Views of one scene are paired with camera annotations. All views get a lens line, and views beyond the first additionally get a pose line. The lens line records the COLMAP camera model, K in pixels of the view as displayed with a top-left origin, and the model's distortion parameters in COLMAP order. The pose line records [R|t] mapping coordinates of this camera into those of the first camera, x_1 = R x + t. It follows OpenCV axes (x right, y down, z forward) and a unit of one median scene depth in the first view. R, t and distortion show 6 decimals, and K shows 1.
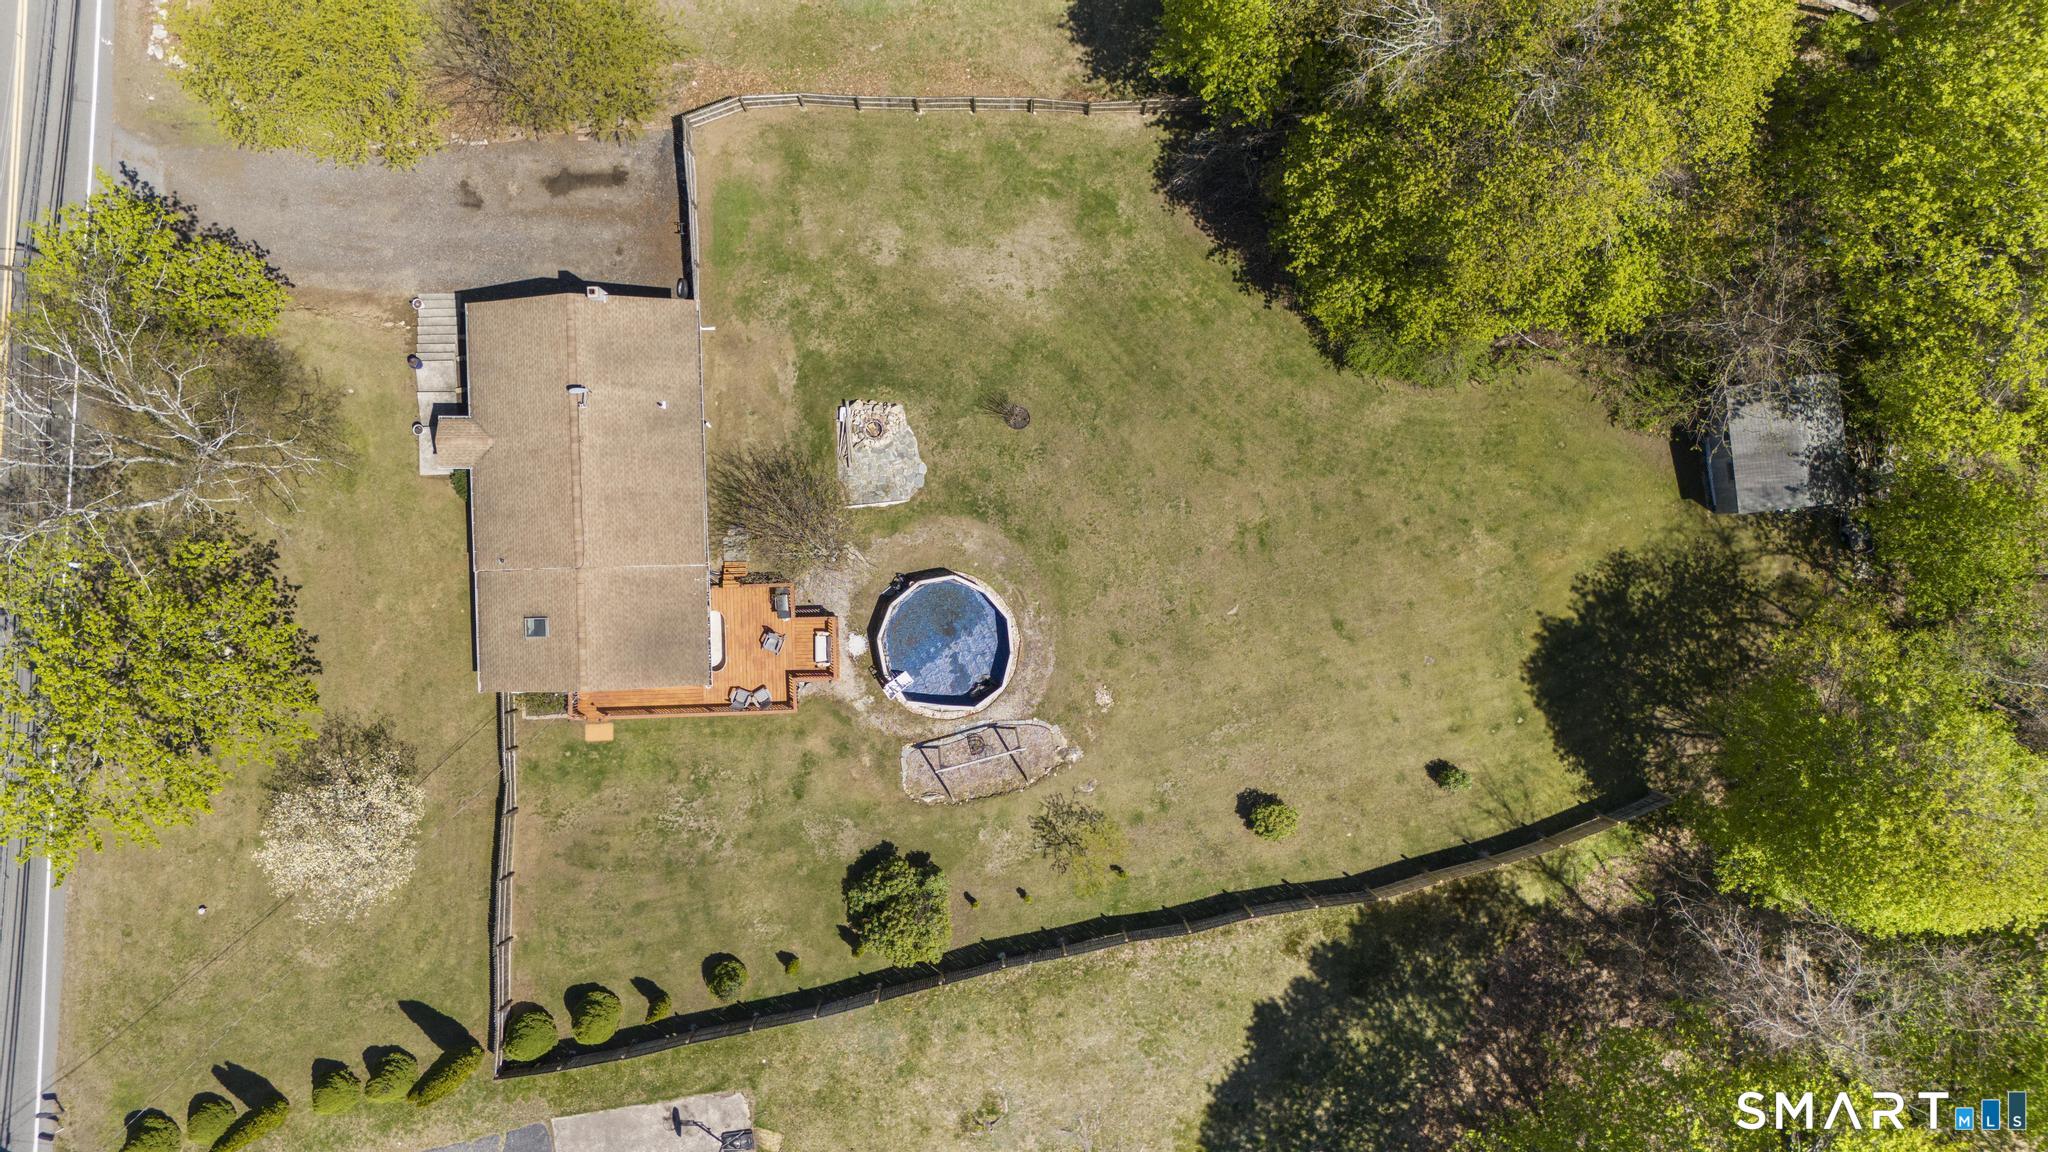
lens RADIAL K [[1482.2, 0, 1020.2], [0, 1482.2, 586.4], [0, 0, 1]] dist [0.083334, -0.110337]
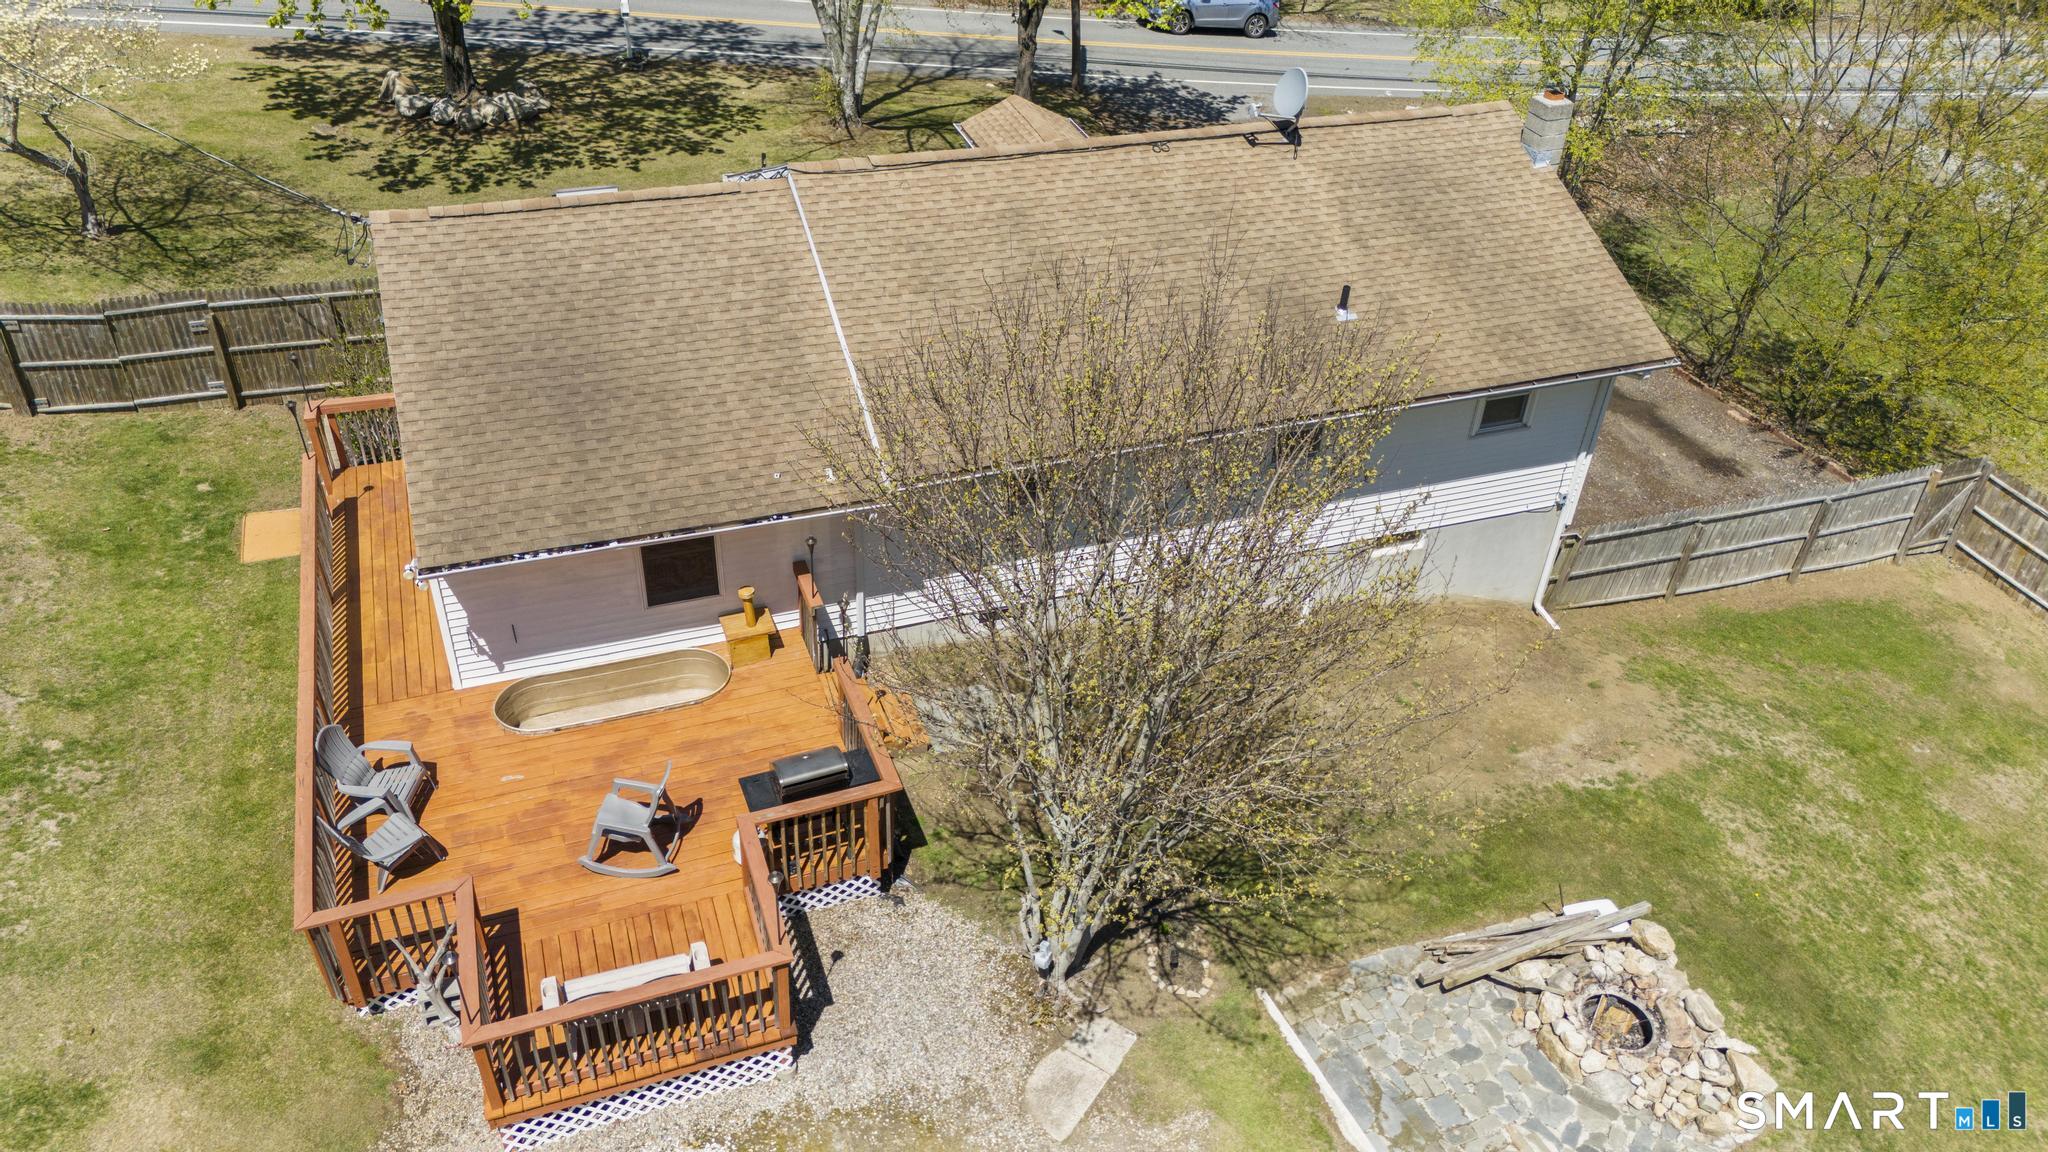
lens RADIAL K [[1502.7, 0, 1037.2], [0, 1502.7, 576.1], [0, 0, 1]] dist [0.023115, 0.000416]
pose [[0.325445, 0.549919, -0.769204, 0.016796], [-0.945223, 0.167438, -0.280212, 0.037069], [-0.025300, 0.818262, 0.574288, 0.819338]]
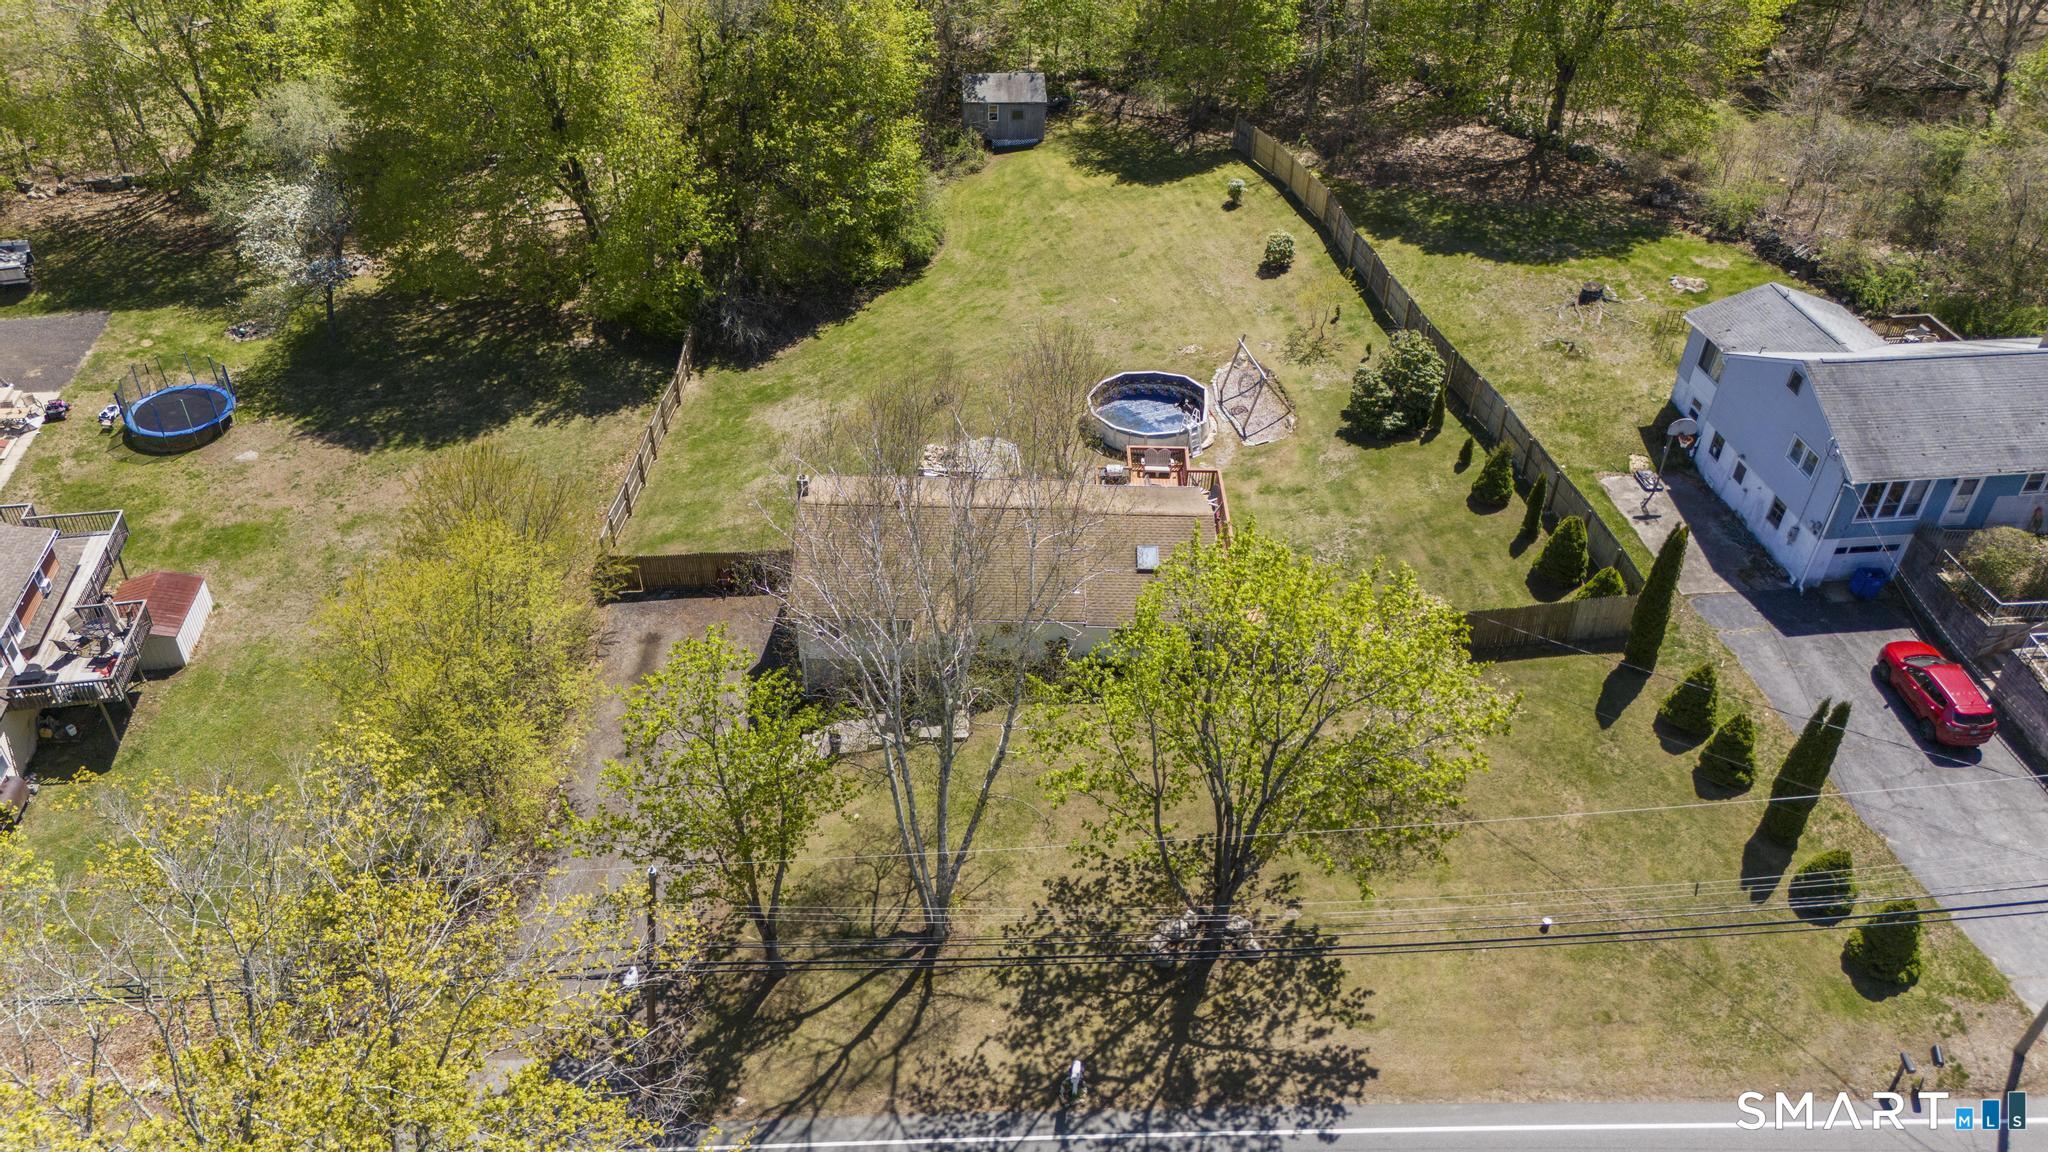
lens RADIAL K [[1482.2, 0, 1020.2], [0, 1482.2, 586.4], [0, 0, 1]] dist [0.083334, -0.110337]
pose [[0.032584, -0.640882, 0.766947, -0.982345], [0.999325, 0.033895, -0.014133, -0.036513], [-0.016938, 0.766891, 0.641554, 0.396164]]
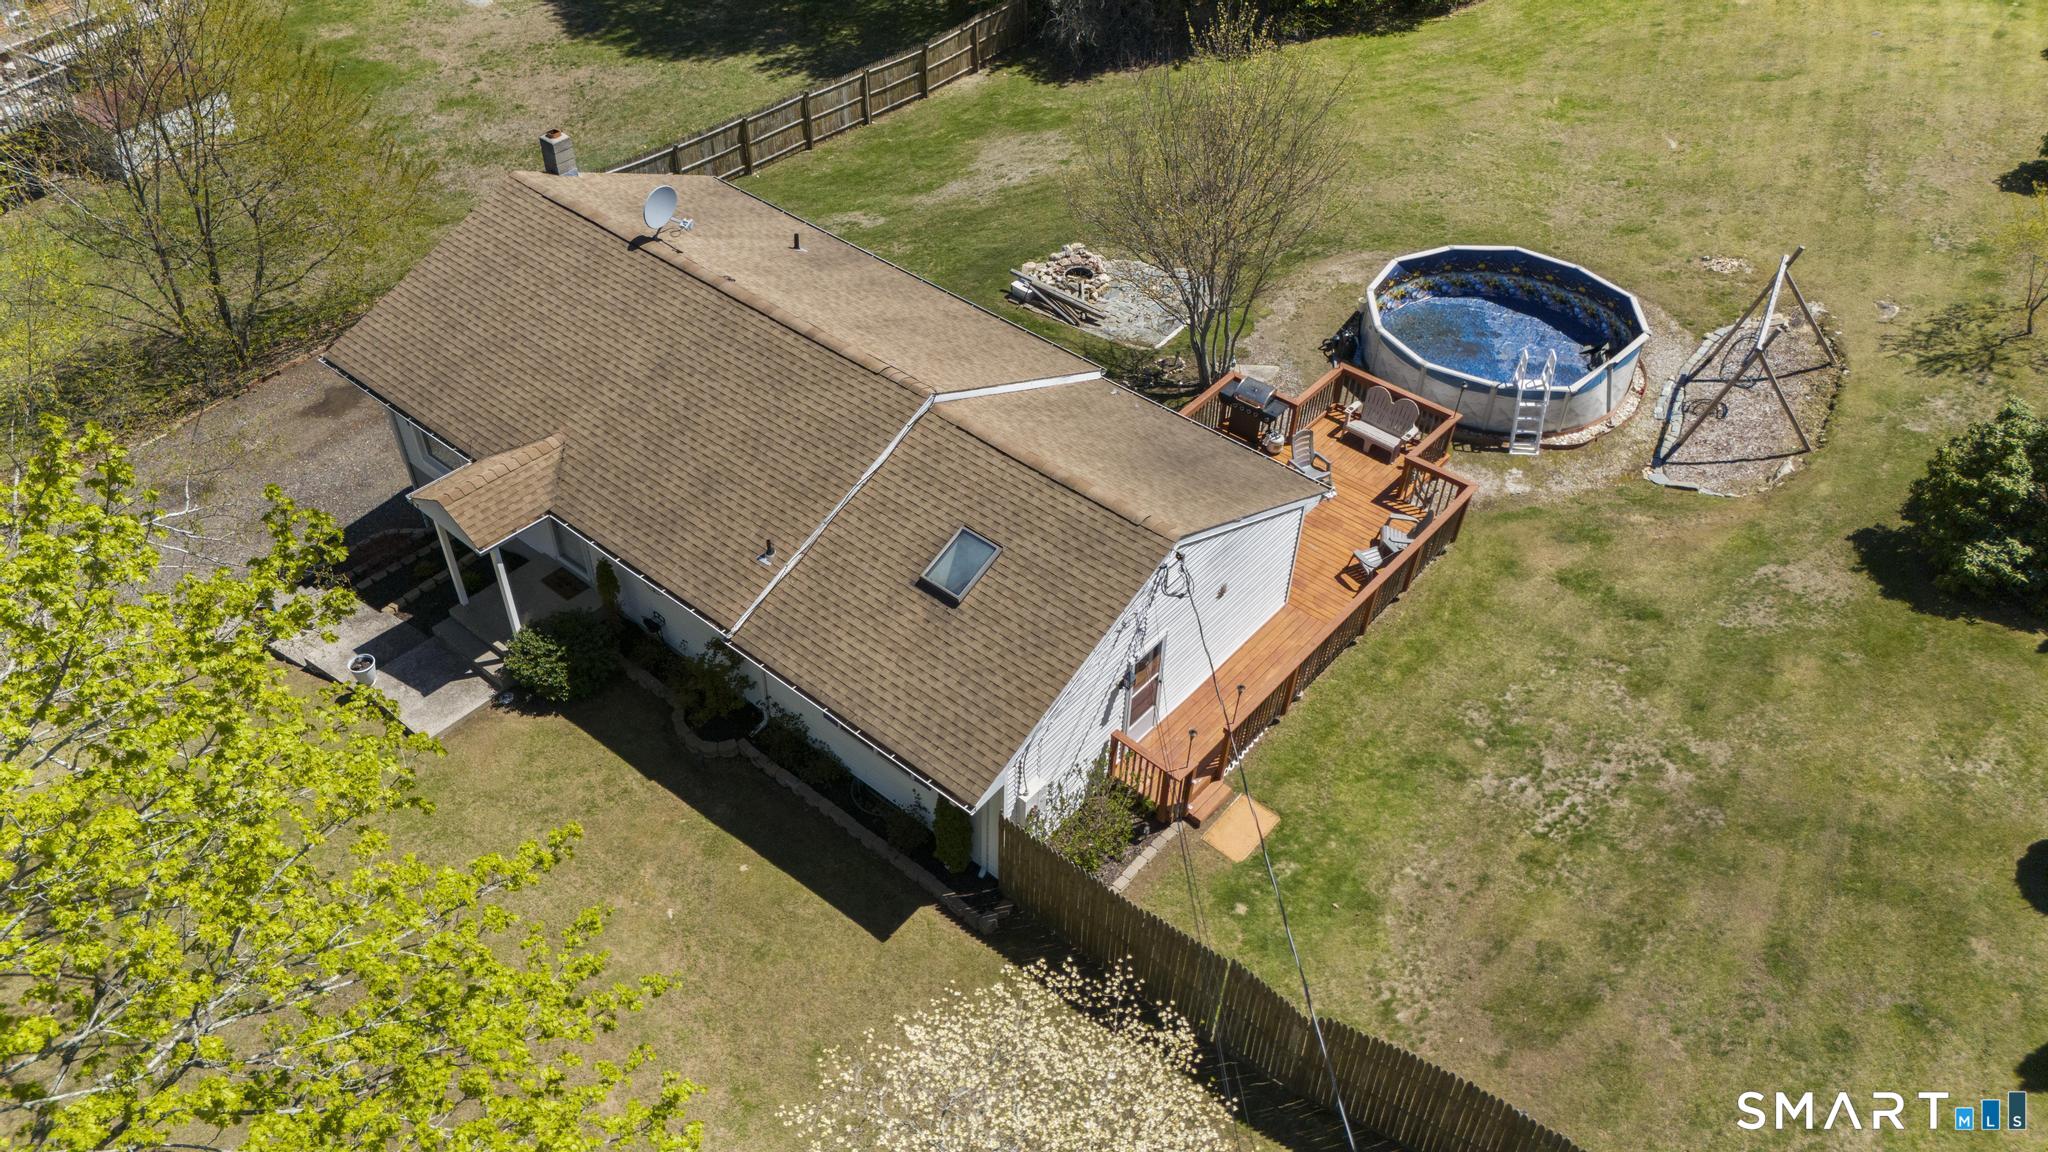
lens RADIAL K [[1482.2, 0, 1020.2], [0, 1482.2, 586.4], [0, 0, 1]] dist [0.083334, -0.110337]
pose [[0.666533, -0.528288, 0.525972, -0.478270], [0.745382, 0.461071, -0.481477, 0.205748], [0.011848, 0.712969, 0.701095, 0.700419]]
